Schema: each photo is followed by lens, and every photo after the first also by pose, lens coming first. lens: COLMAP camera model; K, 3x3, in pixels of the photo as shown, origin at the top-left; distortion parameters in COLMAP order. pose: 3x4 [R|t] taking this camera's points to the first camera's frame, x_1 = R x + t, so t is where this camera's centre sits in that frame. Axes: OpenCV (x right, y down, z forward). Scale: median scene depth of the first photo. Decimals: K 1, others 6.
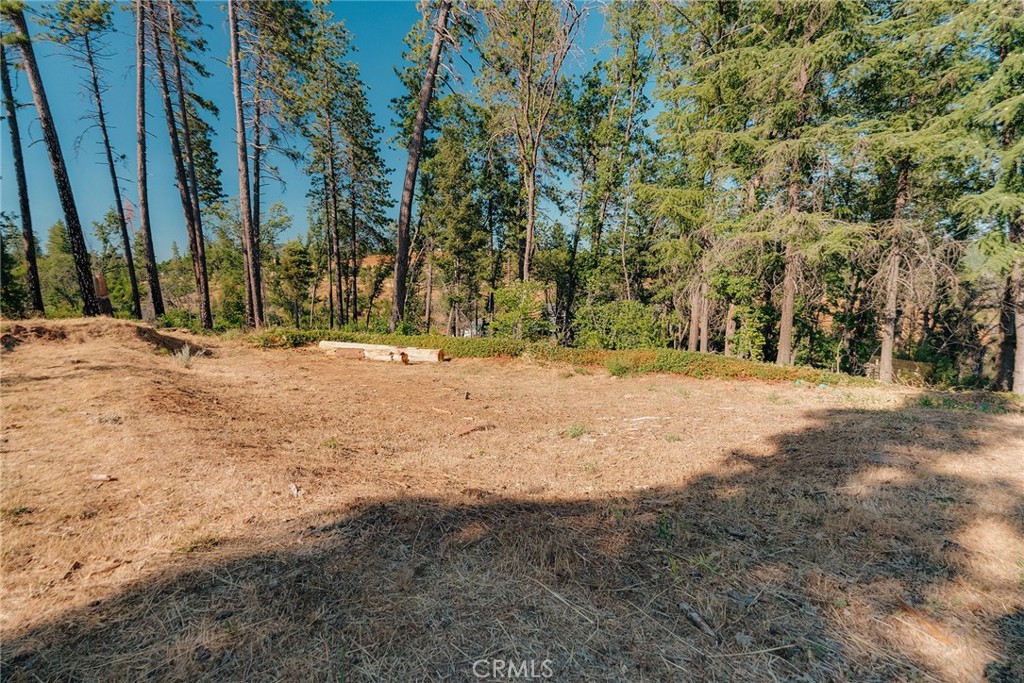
lens RADIAL K [[449.2, 0, 512.0], [0, 449.2, 341.5], [0, 0, 1]] dist [-0.003473, -0.001160]
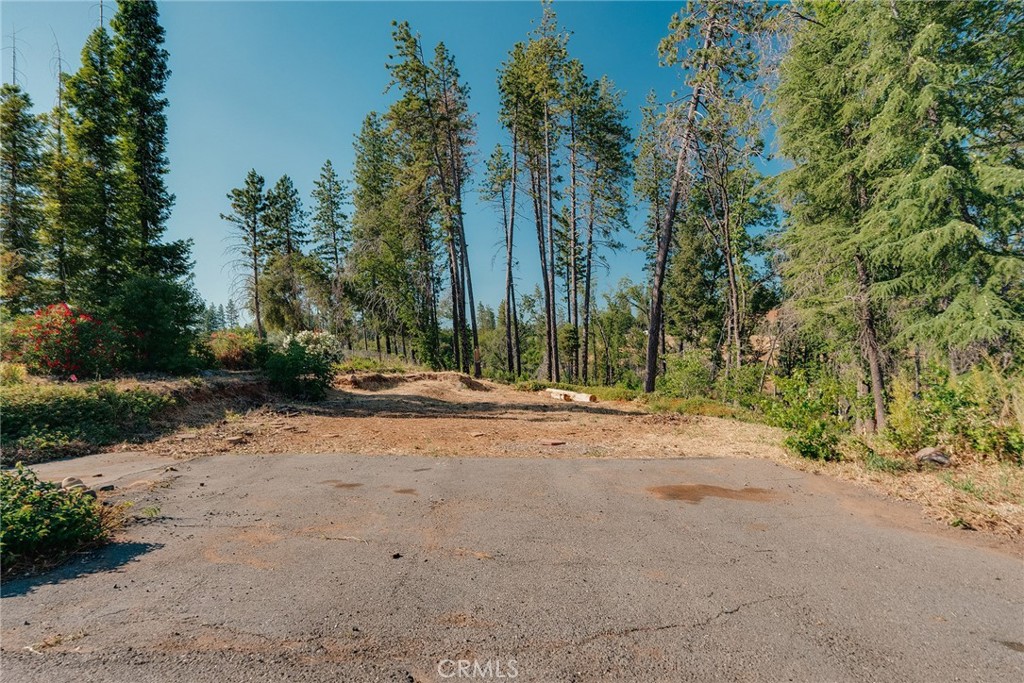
lens RADIAL K [[523.4, 0, 516.6], [0, 523.4, 340.0], [0, 0, 1]] dist [-0.002608, -0.000438]
pose [[0.718883, -0.029574, -0.694502, 0.319819], [-0.063463, 0.992130, -0.107939, 0.014538], [0.692228, 0.121670, 0.711348, -0.184111]]
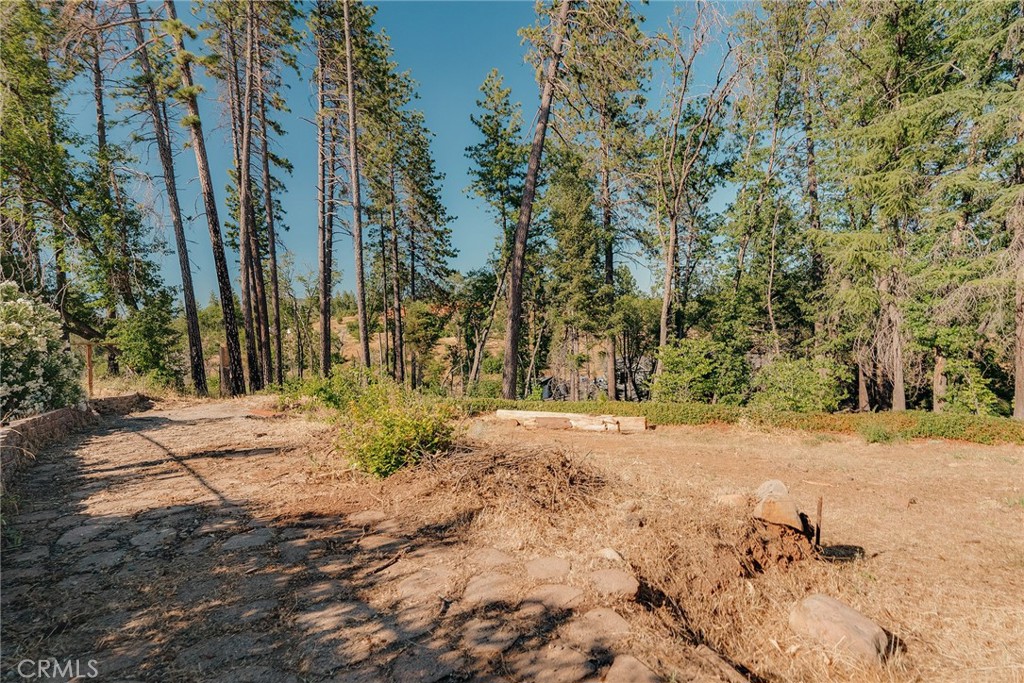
lens RADIAL K [[523.4, 0, 516.6], [0, 523.4, 340.0], [0, 0, 1]] dist [-0.002608, -0.000438]
pose [[0.997436, -0.030058, -0.064947, -0.116647], [0.022173, 0.992661, -0.118878, -0.005650], [0.068044, 0.117133, 0.990782, -0.033817]]
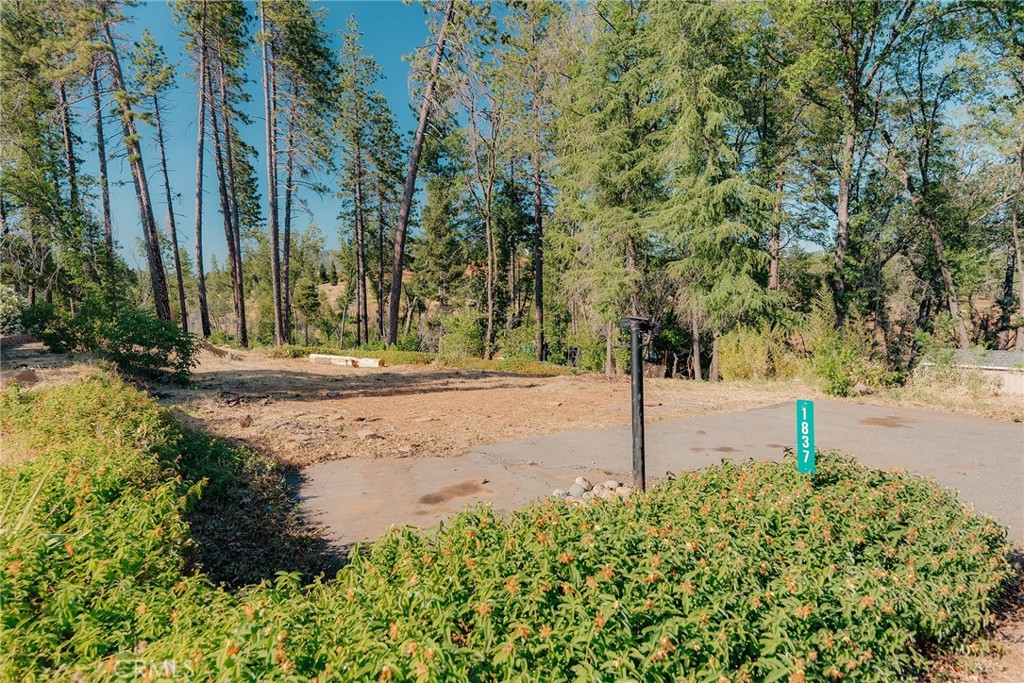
lens RADIAL K [[572.5, 0, 501.6], [0, 572.5, 338.6], [0, 0, 1]] dist [-0.000514, 0.000414]
pose [[0.984962, 0.001565, -0.172766, 0.190216], [-0.011346, 0.998386, -0.055640, 0.017116], [0.172400, 0.056763, 0.983390, -0.273379]]
